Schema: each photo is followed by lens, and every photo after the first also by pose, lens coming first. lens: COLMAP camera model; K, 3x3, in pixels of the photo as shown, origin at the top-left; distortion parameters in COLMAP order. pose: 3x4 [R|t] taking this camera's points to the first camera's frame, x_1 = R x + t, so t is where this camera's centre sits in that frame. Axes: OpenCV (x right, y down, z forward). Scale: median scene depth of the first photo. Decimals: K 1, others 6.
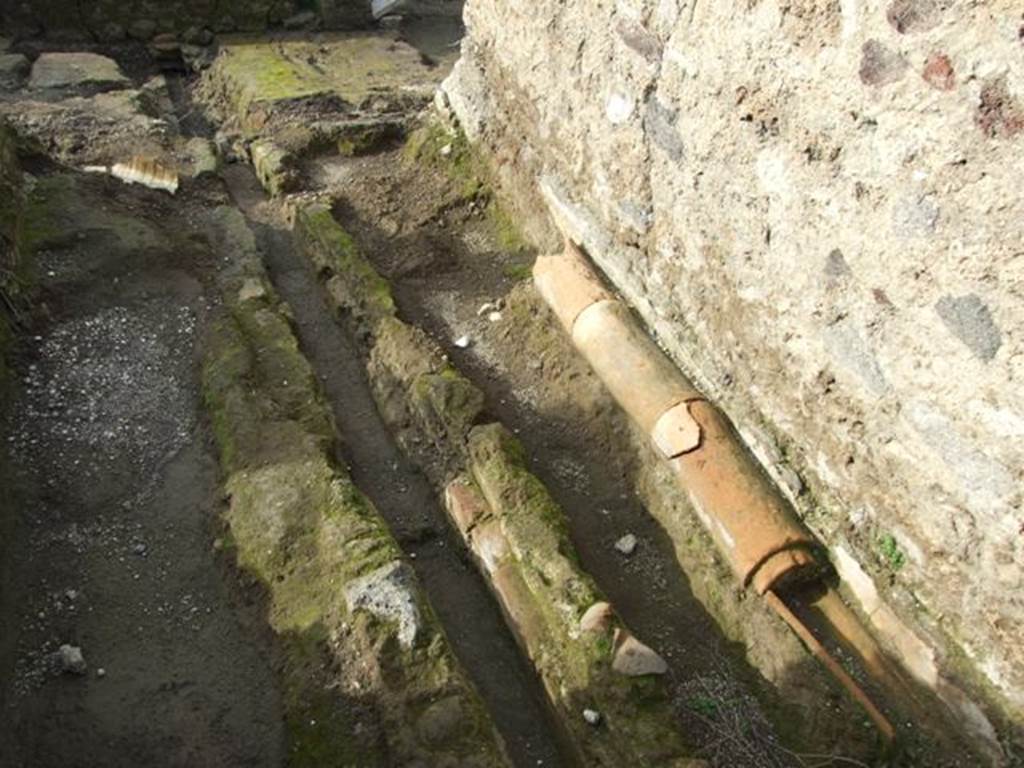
lens RADIAL K [[827.9, 0, 495.1], [0, 827.9, 360.8], [0, 0, 1]] dist [-0.054566, 0.065964]
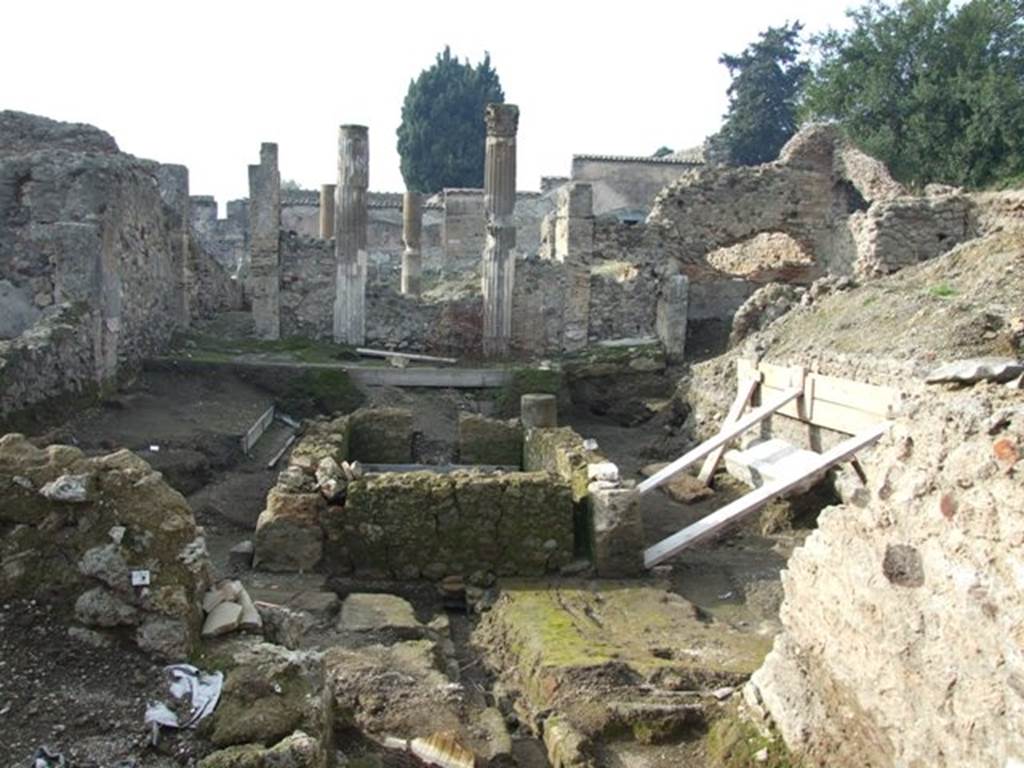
lens RADIAL K [[815.2, 0, 494.4], [0, 815.2, 354.1], [0, 0, 1]] dist [-0.057136, 0.054861]
pose [[0.964255, -0.017951, -0.264366, -0.094262], [-0.134804, 0.825707, -0.547756, -0.090901], [0.228122, 0.563814, 0.793772, -0.010491]]
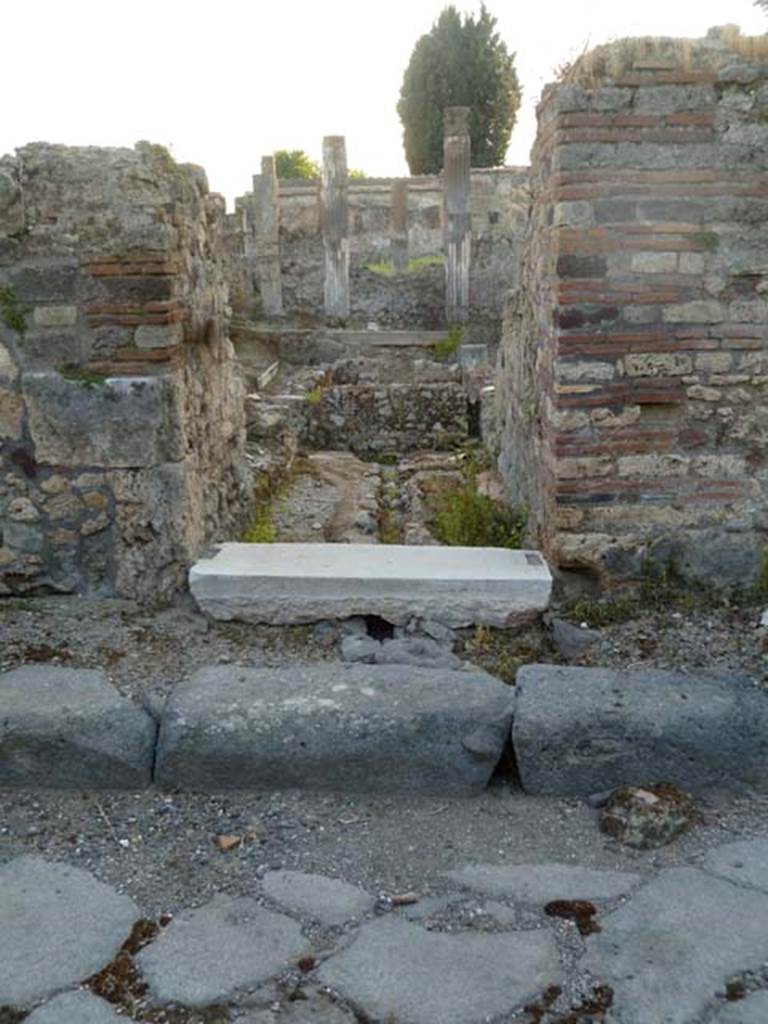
lens RADIAL K [[864.8, 0, 384.0], [0, 864.8, 468.4], [0, 0, 1]] dist [-0.107043, 0.118510]
pose [[0.911085, 0.009430, -0.412111, 0.454432], [-0.189561, 0.897346, -0.398543, 0.504310], [0.366048, 0.441227, 0.819346, -0.661533]]
